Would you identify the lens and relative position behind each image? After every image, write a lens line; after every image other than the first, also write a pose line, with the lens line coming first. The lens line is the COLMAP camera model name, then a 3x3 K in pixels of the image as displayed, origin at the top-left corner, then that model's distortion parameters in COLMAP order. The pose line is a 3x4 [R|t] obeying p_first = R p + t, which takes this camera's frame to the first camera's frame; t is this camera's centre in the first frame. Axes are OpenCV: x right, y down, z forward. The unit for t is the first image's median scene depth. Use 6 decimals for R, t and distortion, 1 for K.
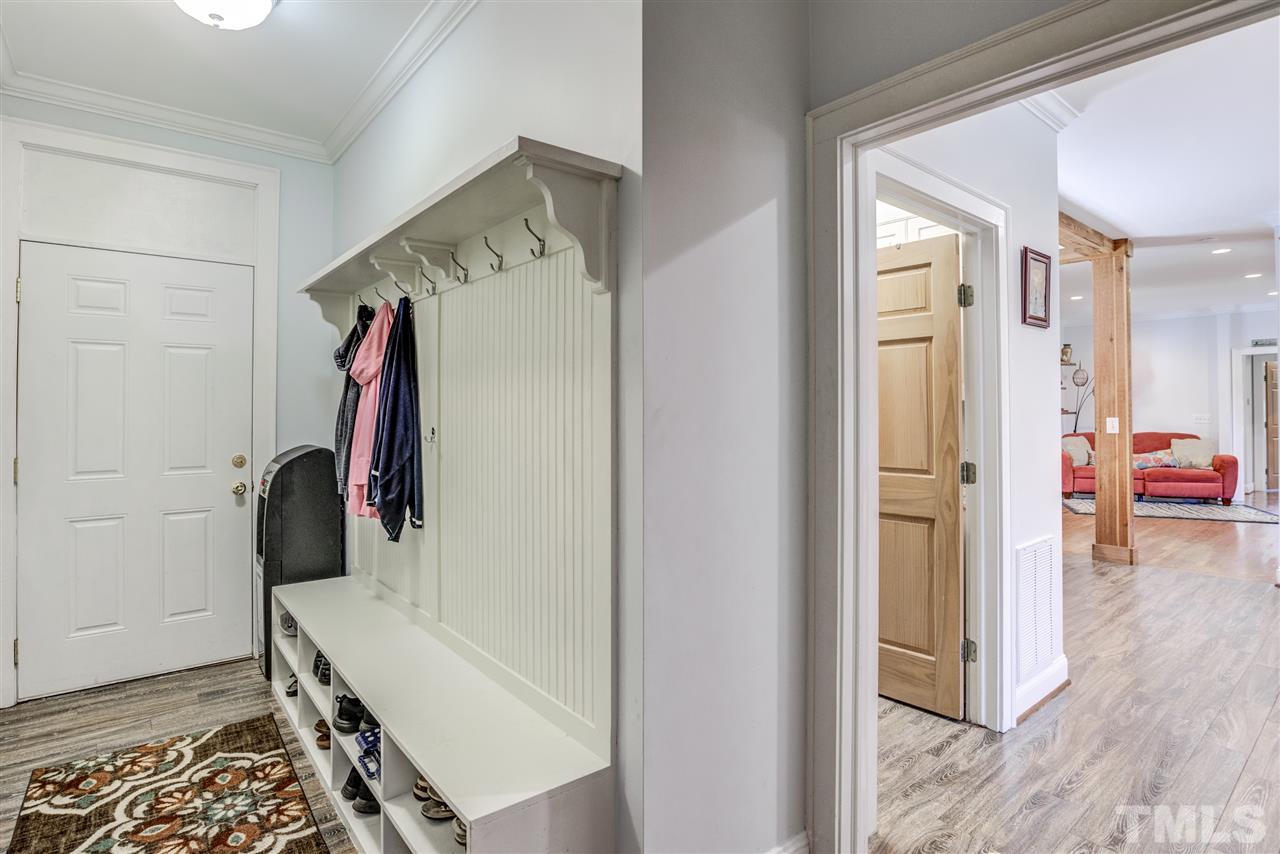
lens RADIAL K [[650.3, 0, 649.4], [0, 650.3, 391.8], [0, 0, 1]] dist [-0.034865, 0.000913]
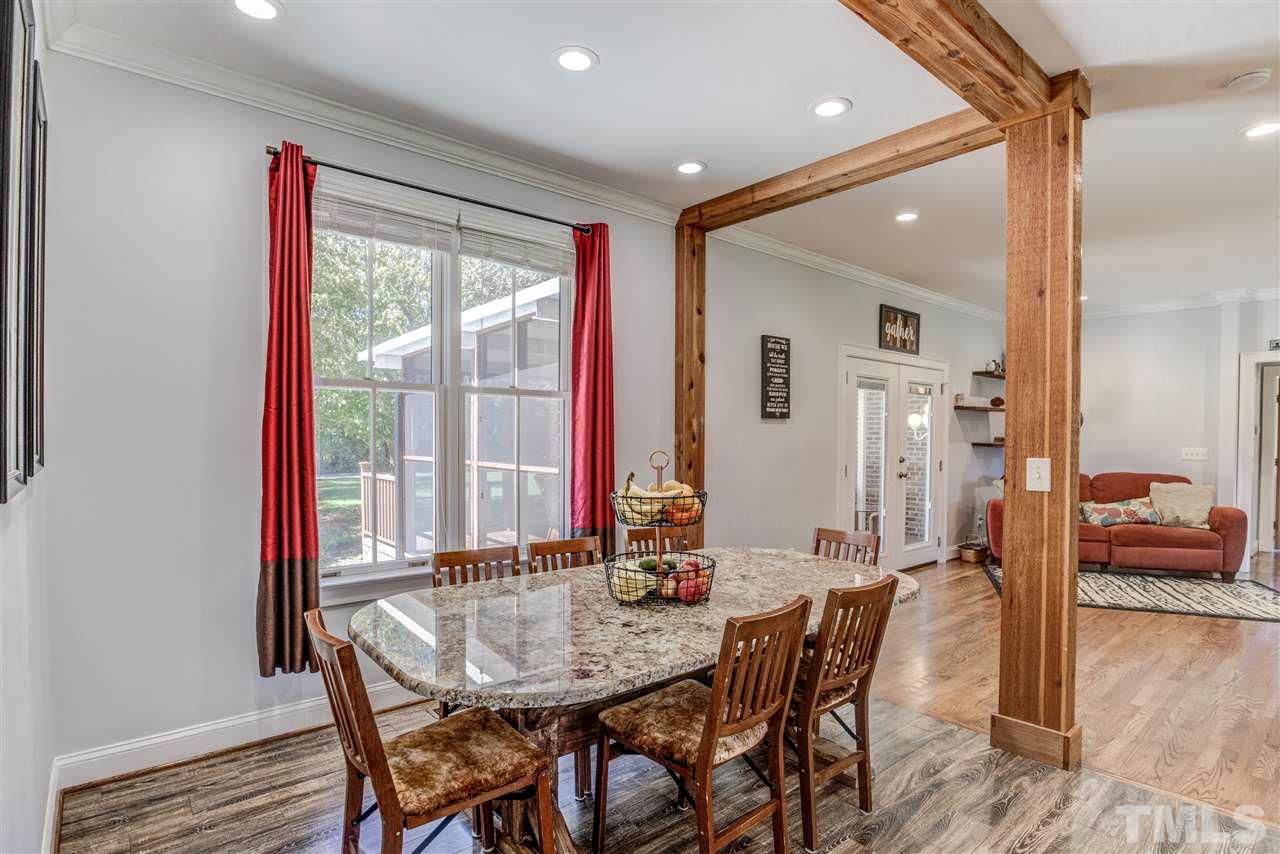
lens RADIAL K [[650.3, 0, 639.6], [0, 650.3, 434.9], [0, 0, 1]] dist [-0.034865, 0.000913]
pose [[0.999808, 0.010631, 0.016479, 0.265463], [-0.011137, 0.999461, 0.030871, 0.007576], [-0.016142, -0.031049, 0.999388, 0.333745]]
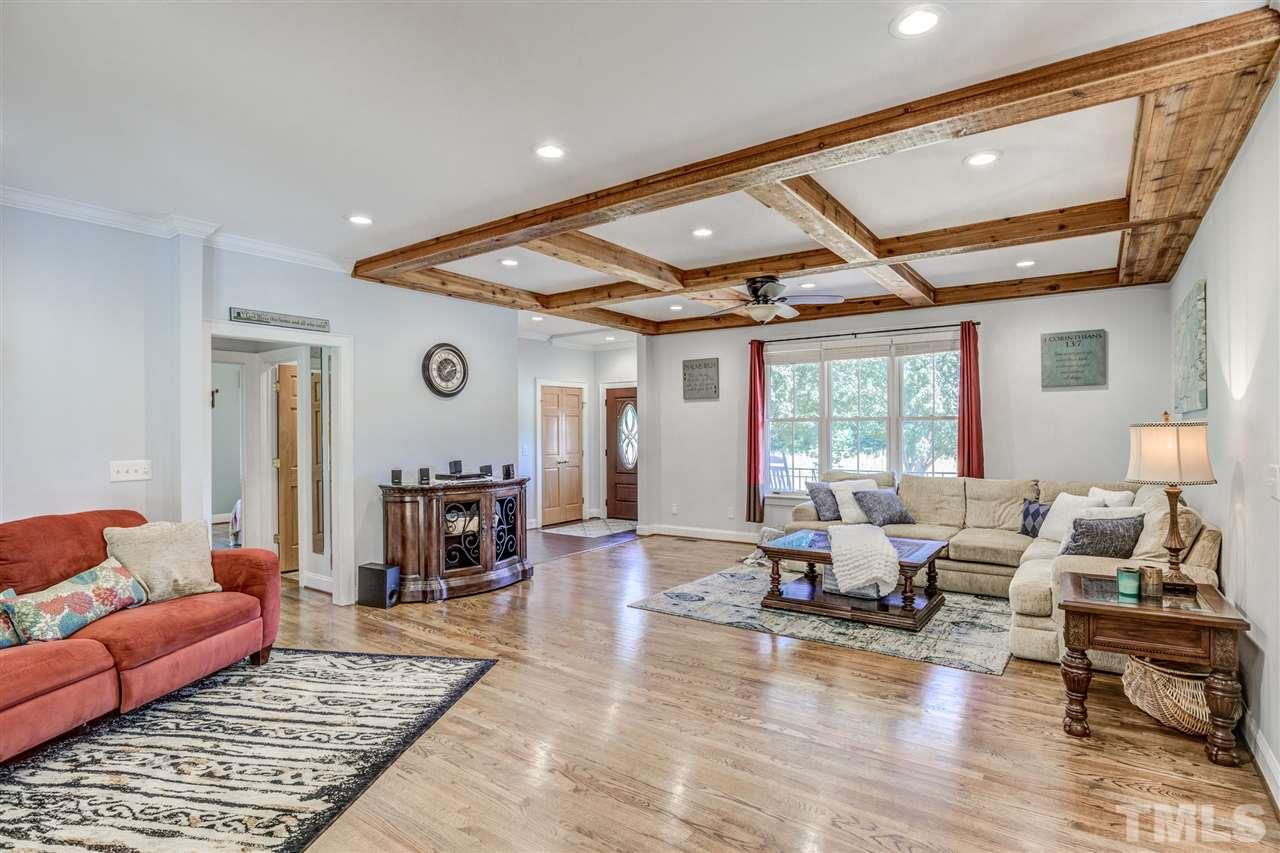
lens RADIAL K [[650.3, 0, 640.7], [0, 650.3, 427.9], [0, 0, 1]] dist [-0.034865, 0.000913]
pose [[-0.263514, 0.007277, 0.964628, 0.399348], [-0.017823, 0.999764, -0.012411, 0.014308], [-0.964491, -0.020463, -0.263323, 0.851120]]
